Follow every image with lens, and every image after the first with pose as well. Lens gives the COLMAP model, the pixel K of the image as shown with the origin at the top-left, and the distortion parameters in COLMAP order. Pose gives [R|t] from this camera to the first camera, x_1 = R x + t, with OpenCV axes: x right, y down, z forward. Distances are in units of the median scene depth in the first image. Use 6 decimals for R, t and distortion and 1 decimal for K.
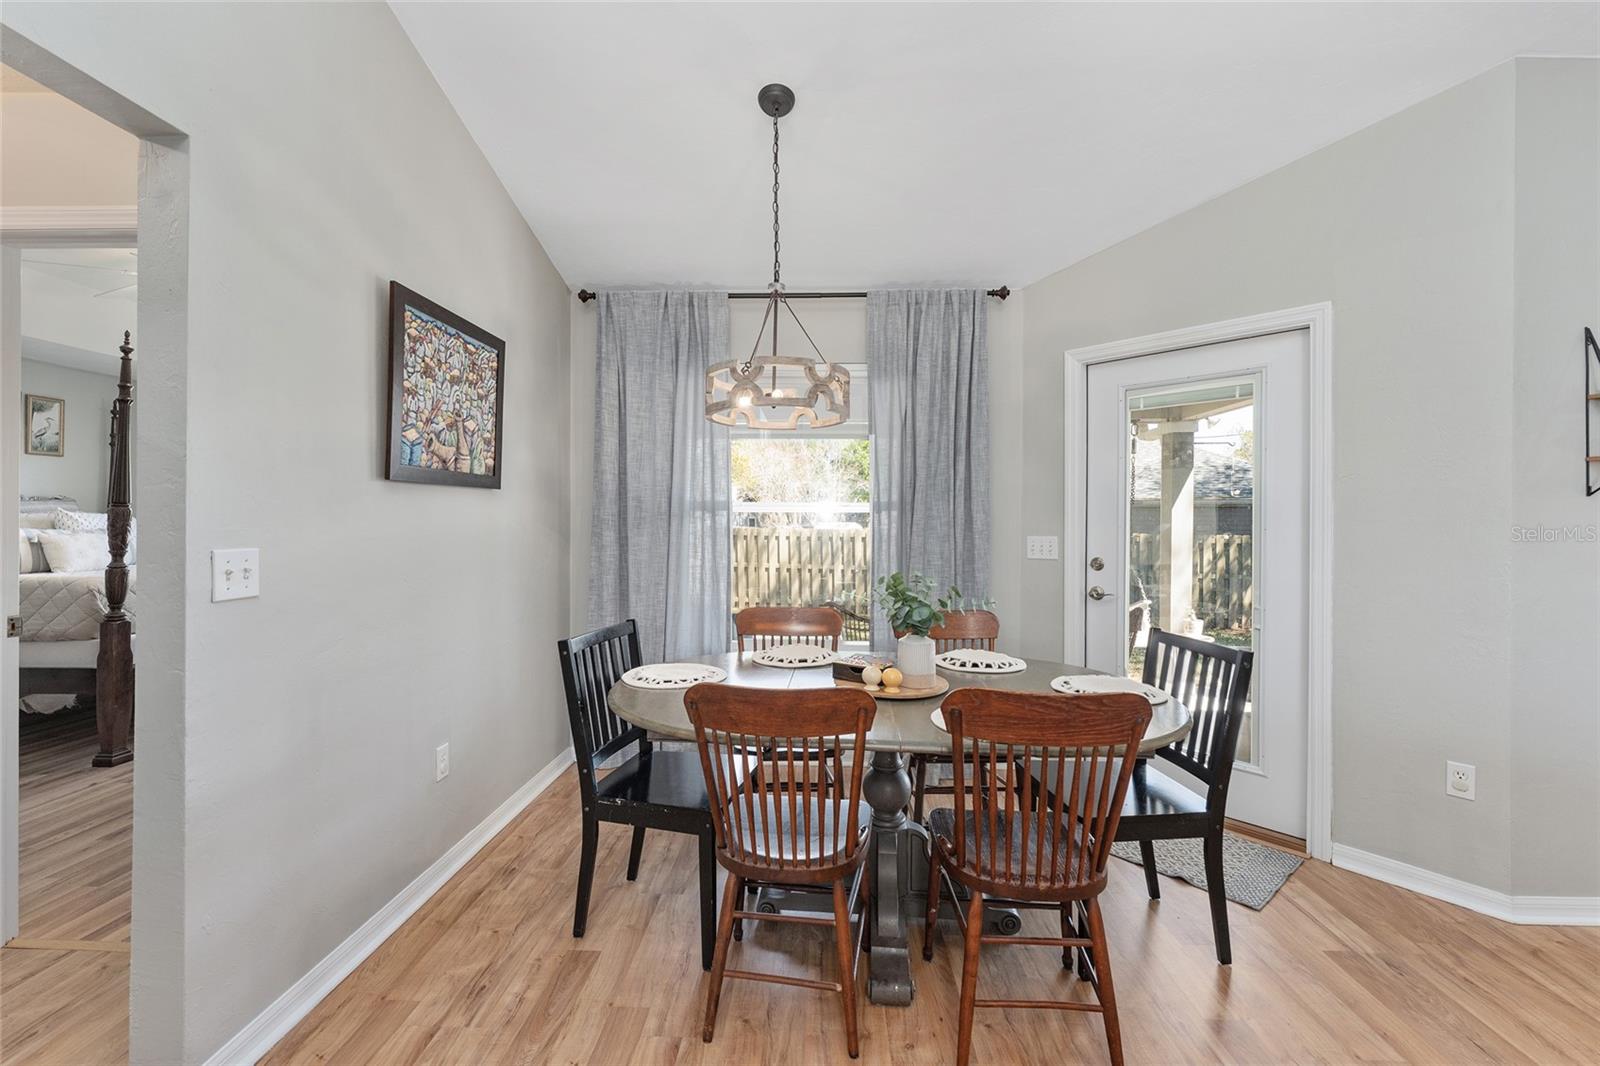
lens RADIAL K [[664.8, 0, 797.4], [0, 664.8, 527.8], [0, 0, 1]] dist [-0.001657, -0.000077]
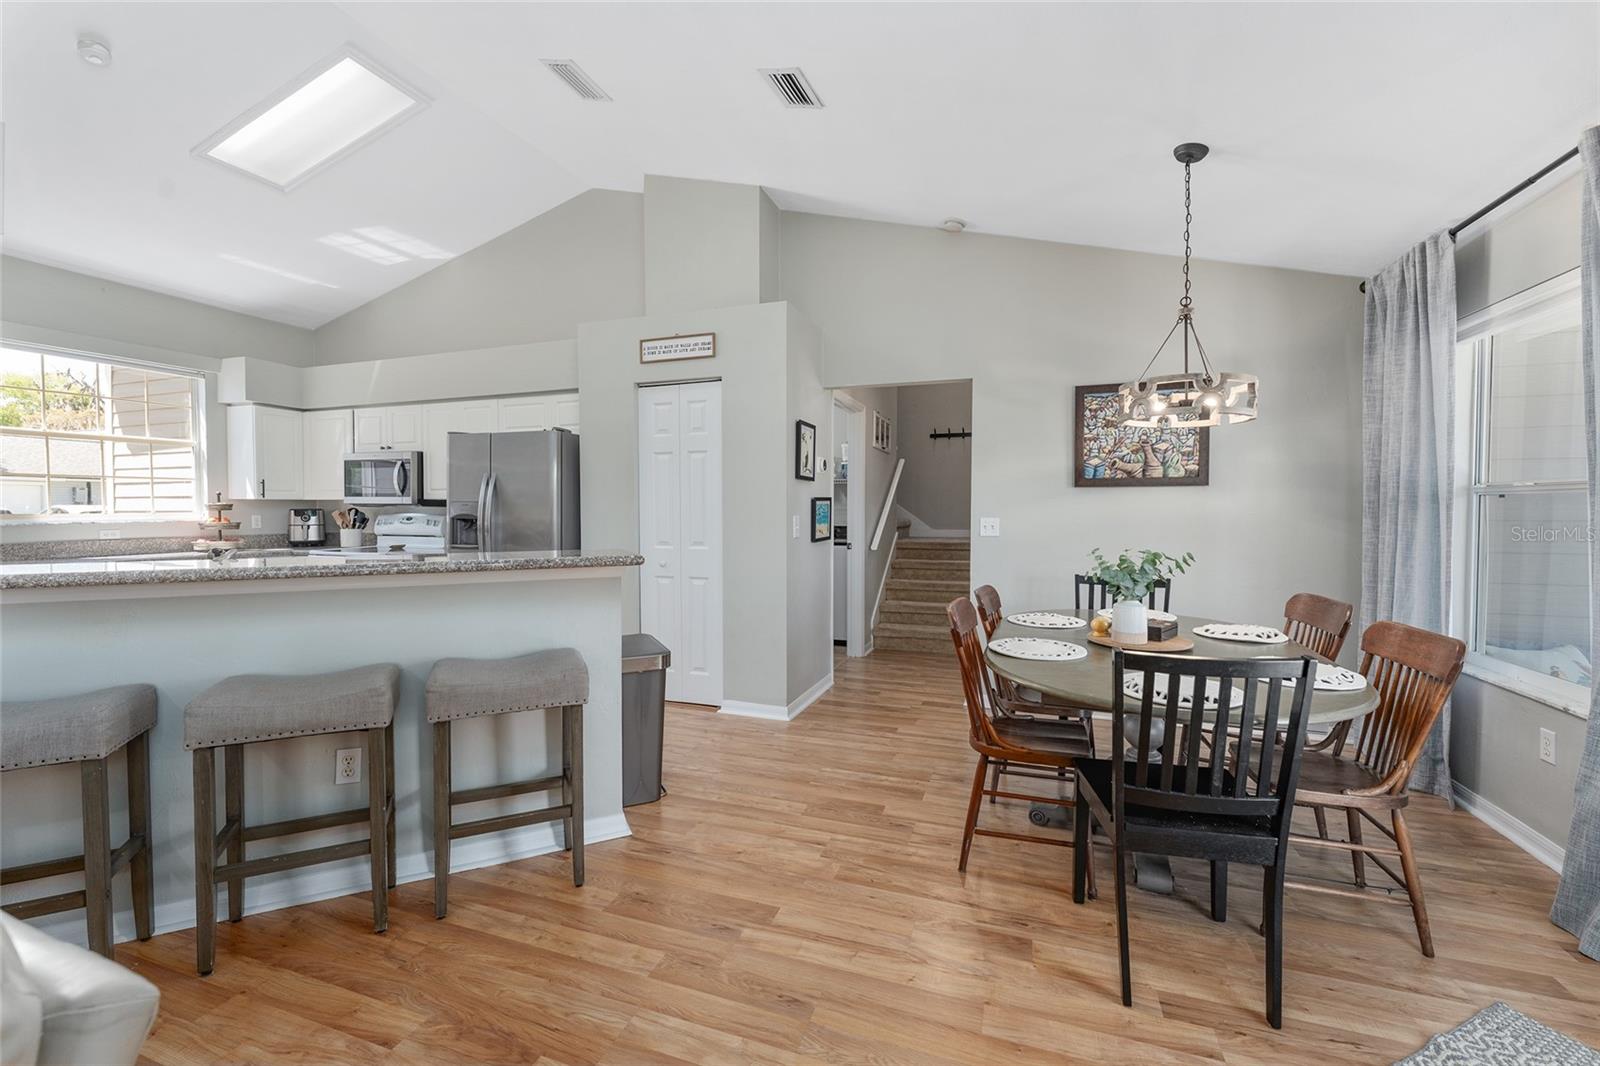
lens RADIAL K [[664.8, 0, 797.4], [0, 664.8, 527.8], [0, 0, 1]] dist [-0.001657, -0.000077]
pose [[-0.288537, 0.023723, -0.957175, 1.341828], [-0.013899, 0.999484, 0.028961, 0.002564], [0.957368, 0.021661, -0.288058, 0.689457]]
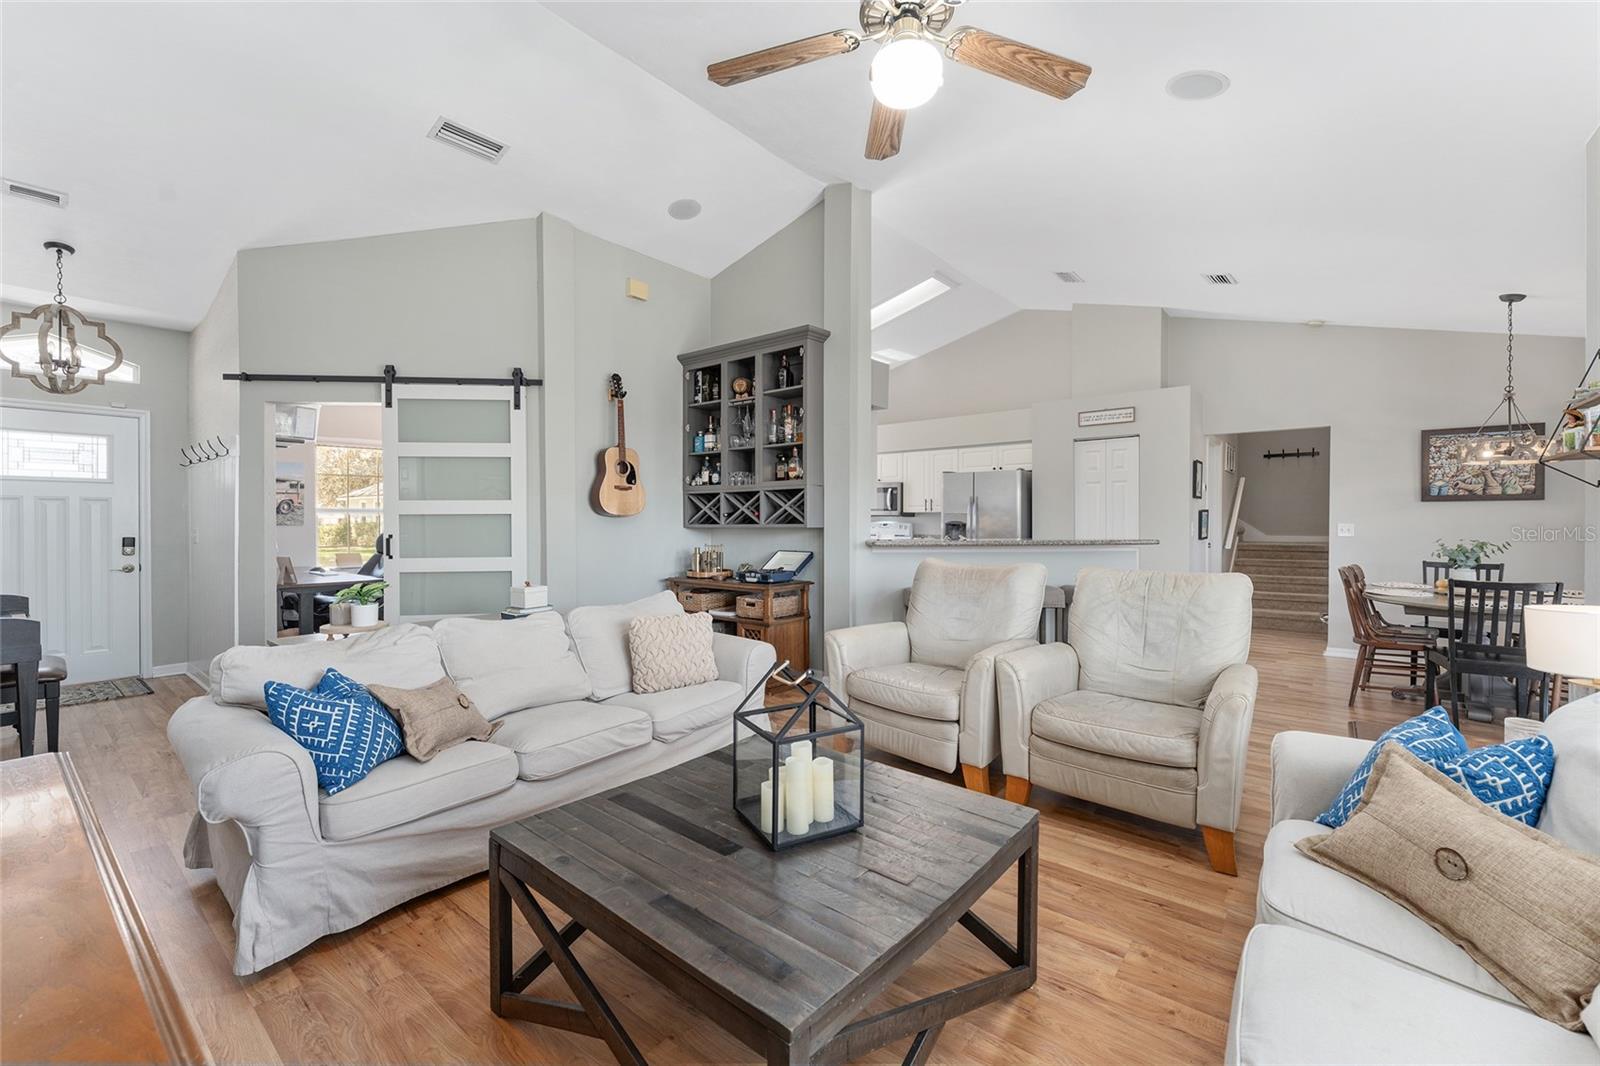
lens RADIAL K [[664.8, 0, 797.4], [0, 664.8, 527.8], [0, 0, 1]] dist [-0.001657, -0.000077]
pose [[-0.600575, 0.006576, -0.799541, 2.804174], [-0.011716, 0.999786, 0.017024, 0.017842], [0.799483, 0.019592, -0.600370, 0.512837]]
